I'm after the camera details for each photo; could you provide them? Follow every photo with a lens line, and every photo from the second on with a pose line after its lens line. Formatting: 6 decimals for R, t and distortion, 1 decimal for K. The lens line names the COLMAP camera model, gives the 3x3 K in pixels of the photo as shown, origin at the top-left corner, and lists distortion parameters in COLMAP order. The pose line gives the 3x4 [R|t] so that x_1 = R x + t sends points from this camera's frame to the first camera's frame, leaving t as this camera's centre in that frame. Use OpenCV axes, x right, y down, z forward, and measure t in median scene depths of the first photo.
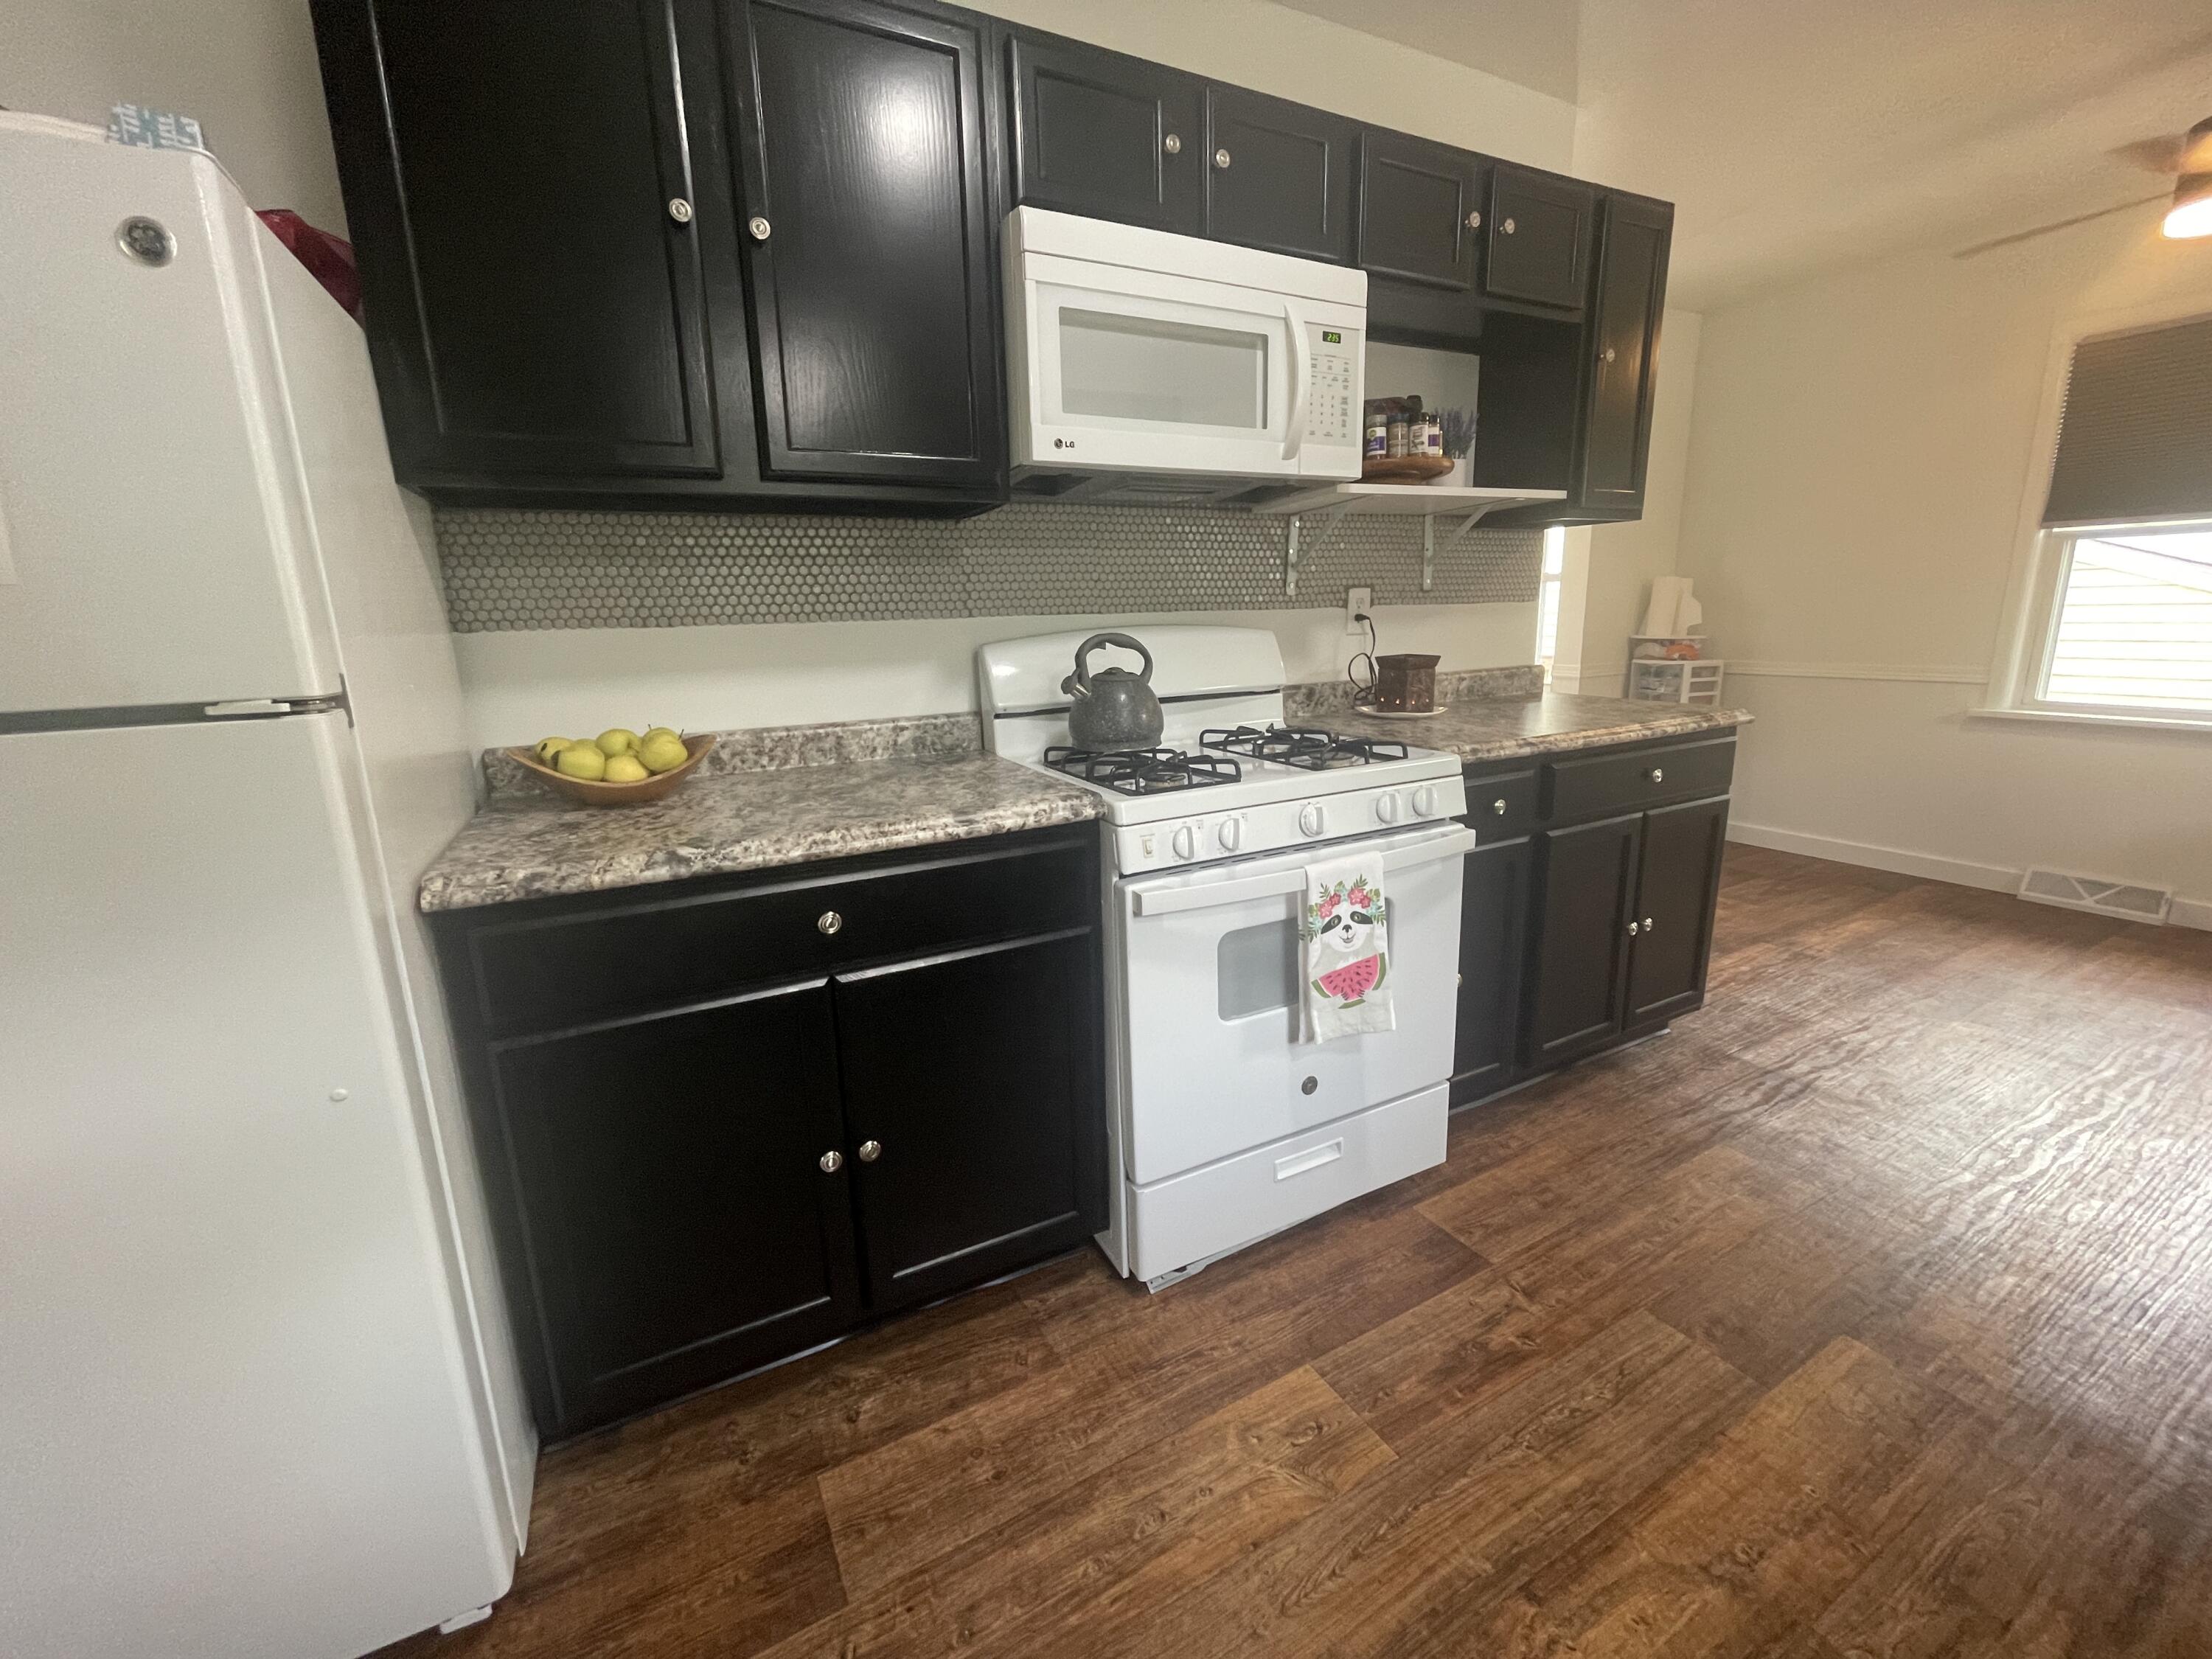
lens RADIAL K [[897.9, 0, 1089.8], [0, 897.9, 811.7], [0, 0, 1]] dist [-0.013109, 0.008693]
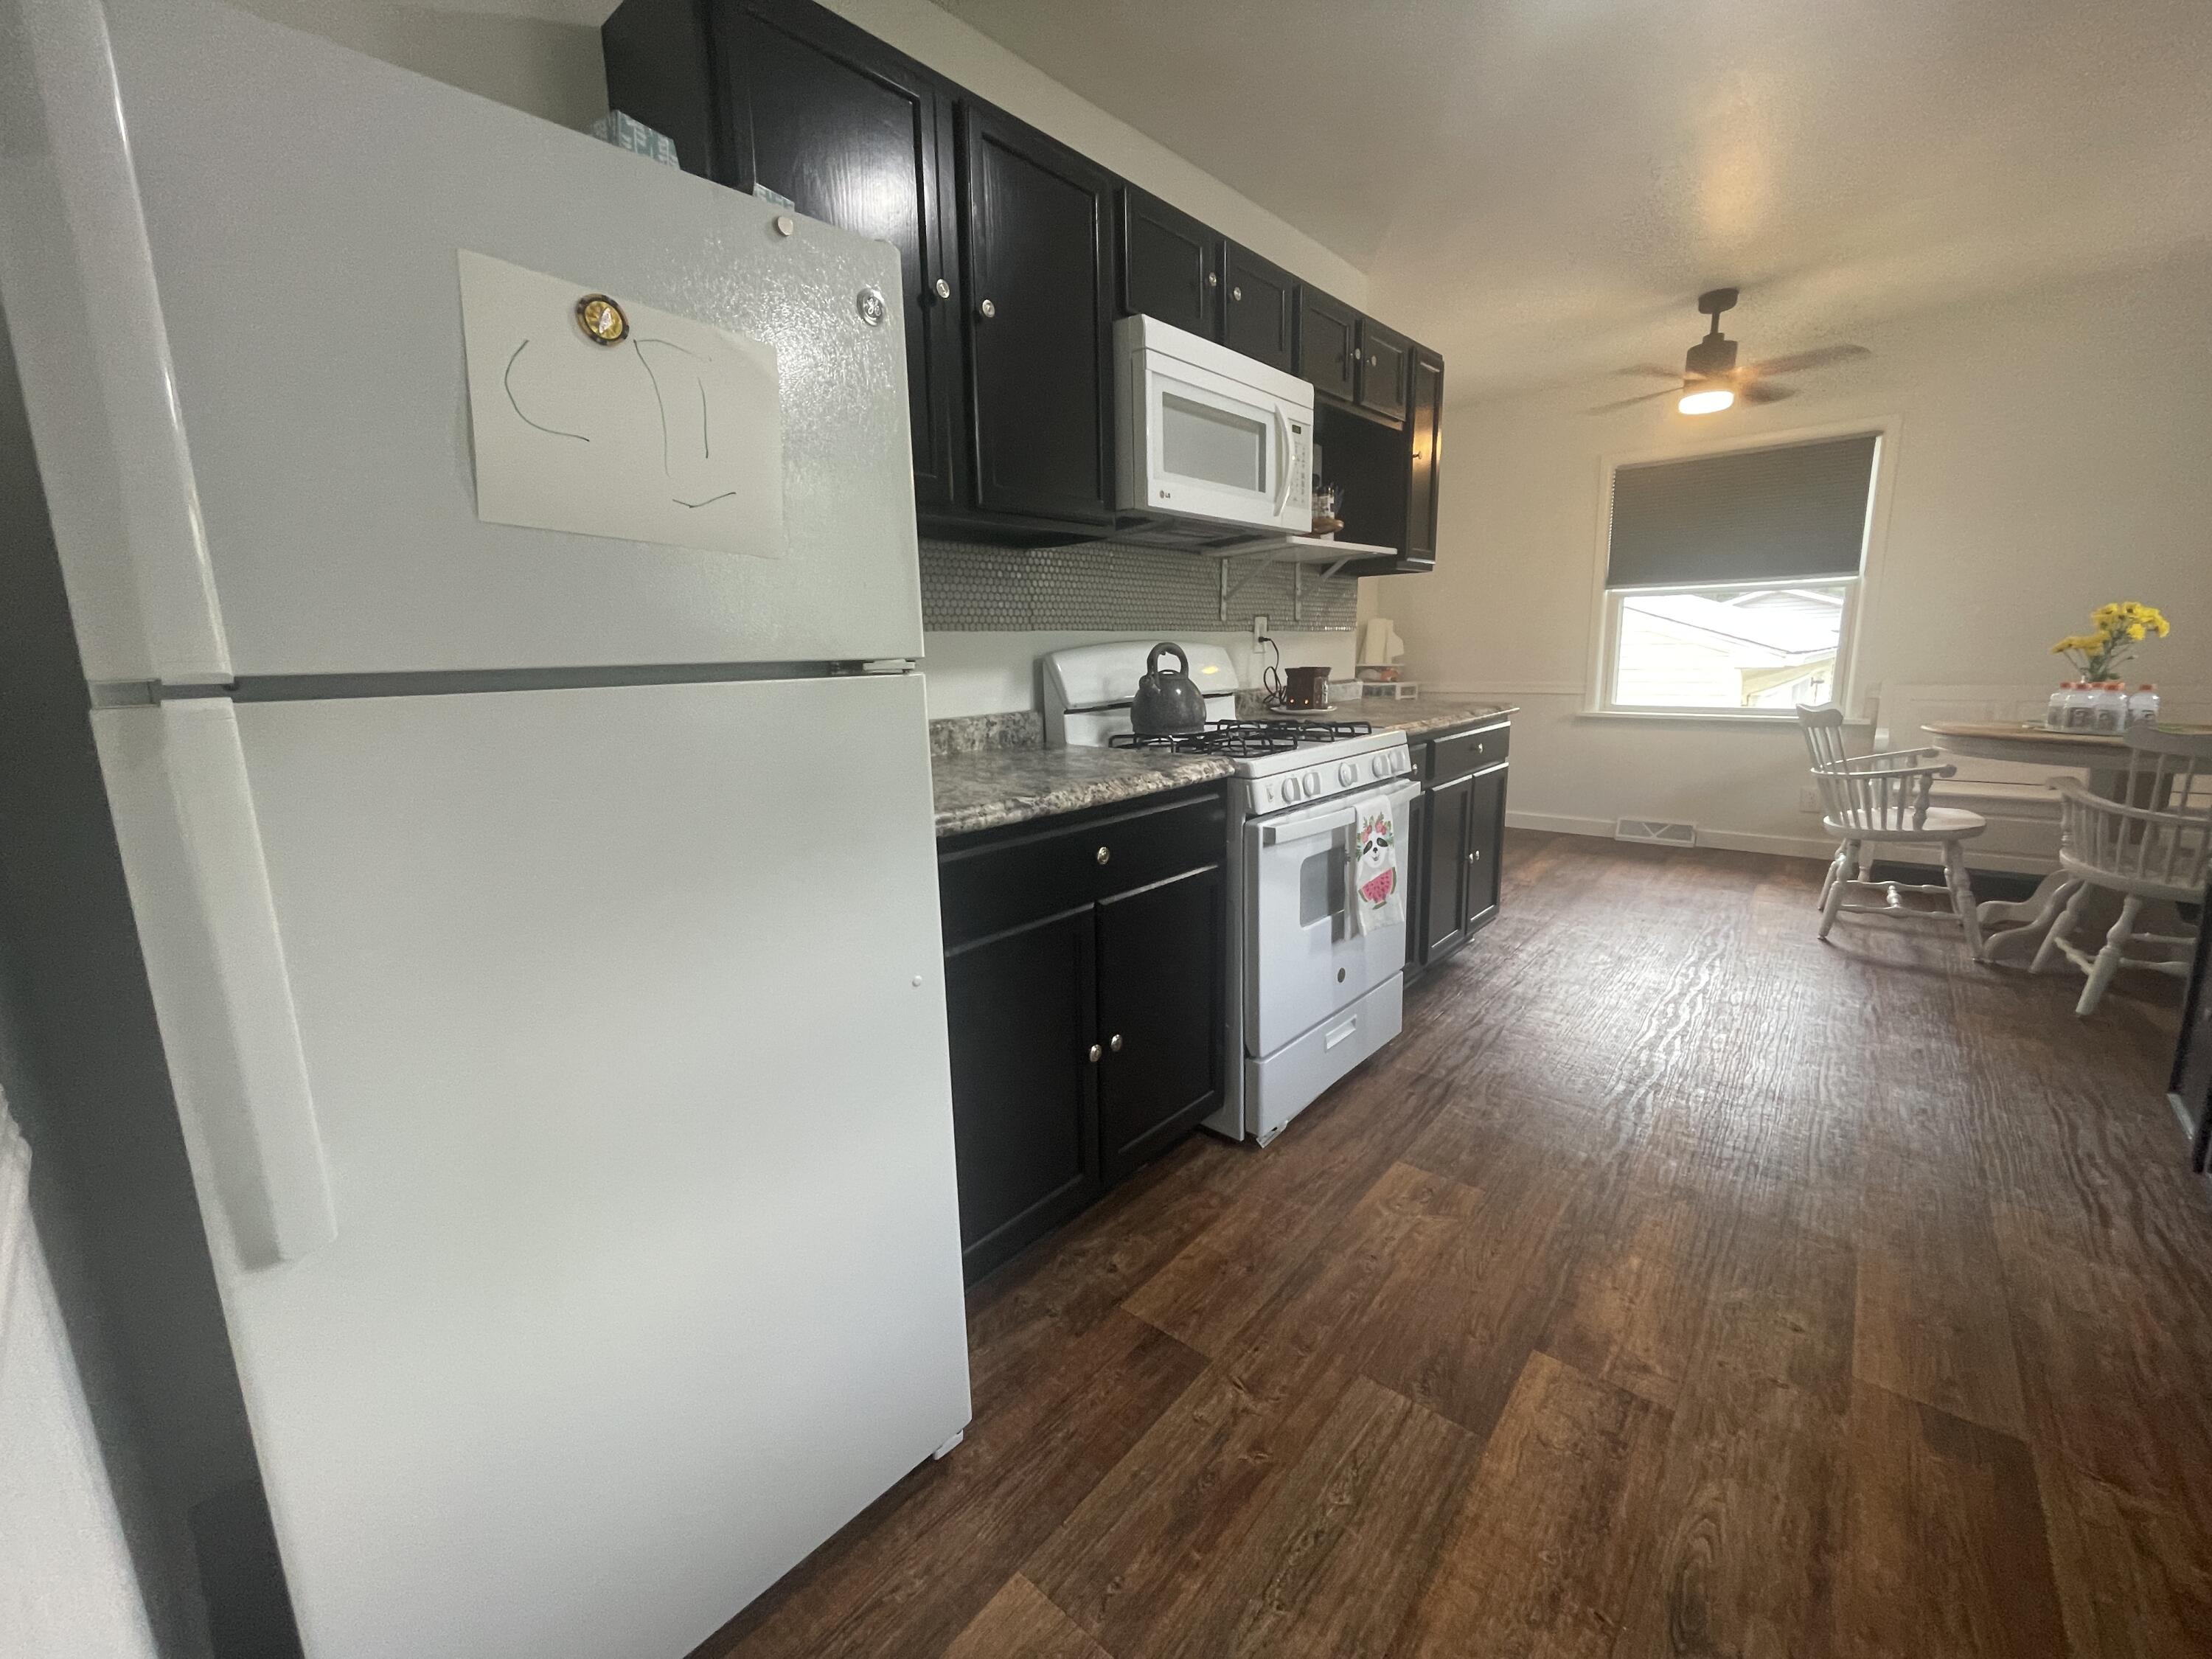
lens RADIAL K [[895.8, 0, 1091.2], [0, 895.8, 810.6], [0, 0, 1]] dist [0.001206, -0.000139]
pose [[0.933601, -0.056948, 0.353761, -0.552435], [0.074192, 0.996617, -0.035366, 0.076297], [-0.350550, 0.059264, 0.934667, -0.136997]]
